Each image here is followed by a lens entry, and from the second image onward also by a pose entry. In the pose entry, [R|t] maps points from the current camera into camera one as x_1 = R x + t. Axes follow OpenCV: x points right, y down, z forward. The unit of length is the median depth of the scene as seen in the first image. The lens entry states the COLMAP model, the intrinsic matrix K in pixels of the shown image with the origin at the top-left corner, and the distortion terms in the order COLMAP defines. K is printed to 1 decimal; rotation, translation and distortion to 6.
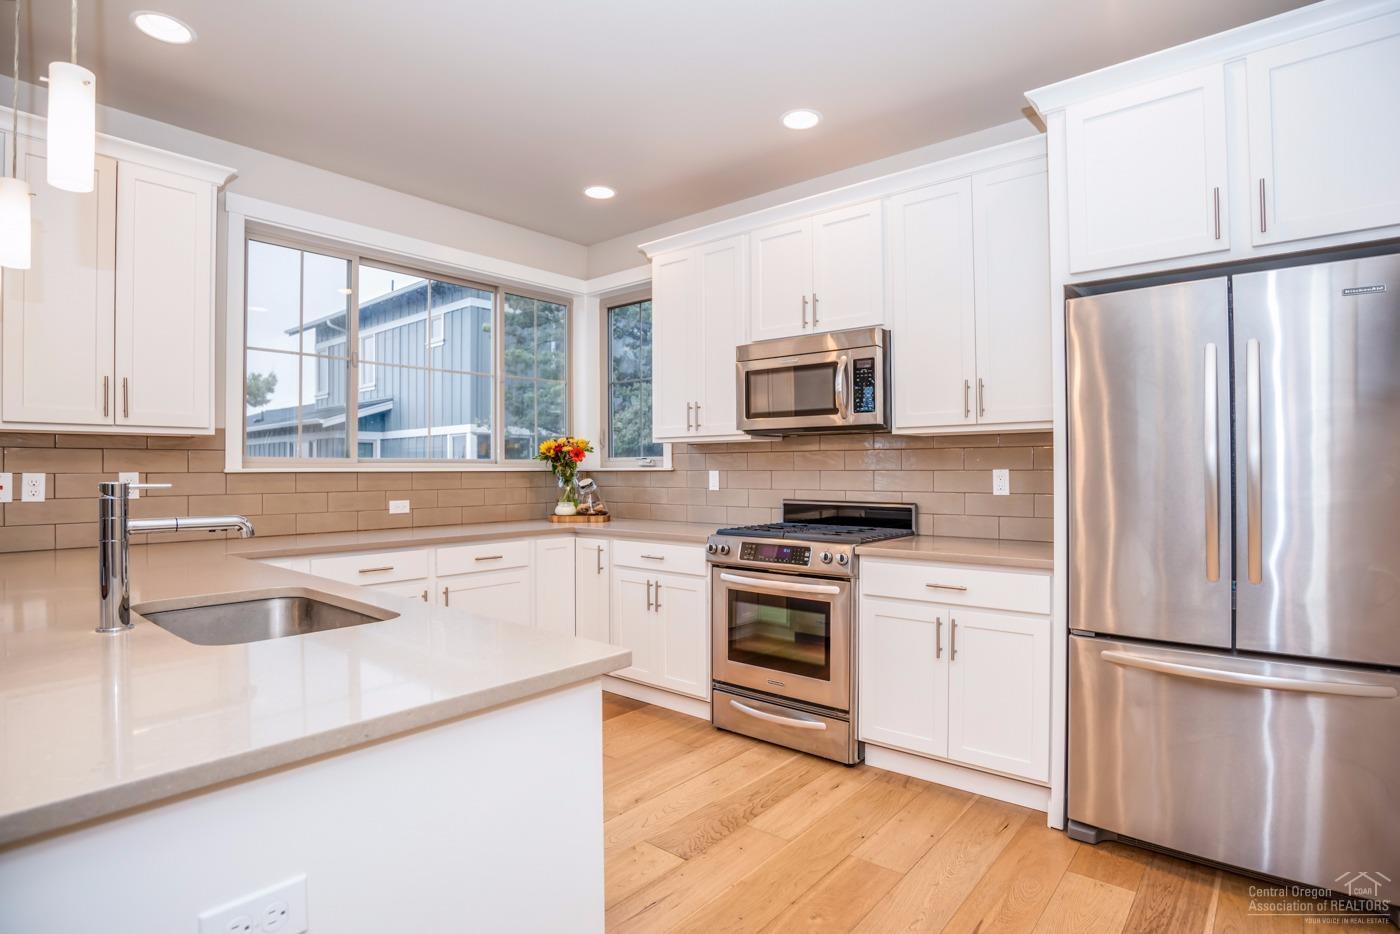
lens RADIAL K [[722.9, 0, 700.6], [0, 722.9, 465.2], [0, 0, 1]] dist [-0.044946, 0.017505]
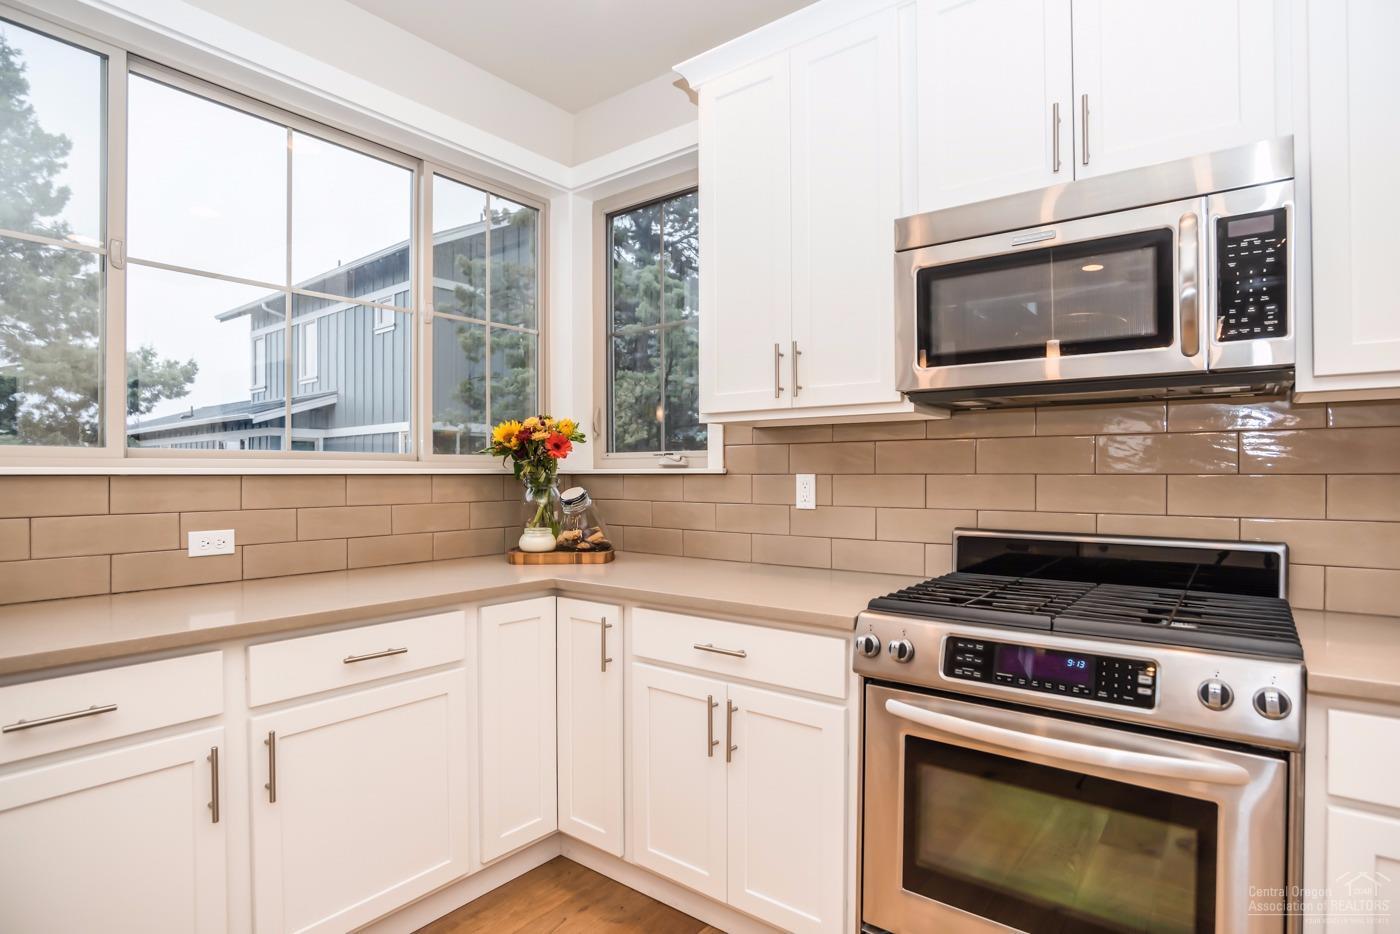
lens RADIAL K [[722.9, 0, 732.9], [0, 722.9, 475.3], [0, 0, 1]] dist [-0.044946, 0.017505]
pose [[0.996545, 0.002631, 0.083009, -0.084493], [-0.003363, 0.999957, 0.008682, 0.003826], [-0.082982, -0.008931, 0.996511, 0.439451]]
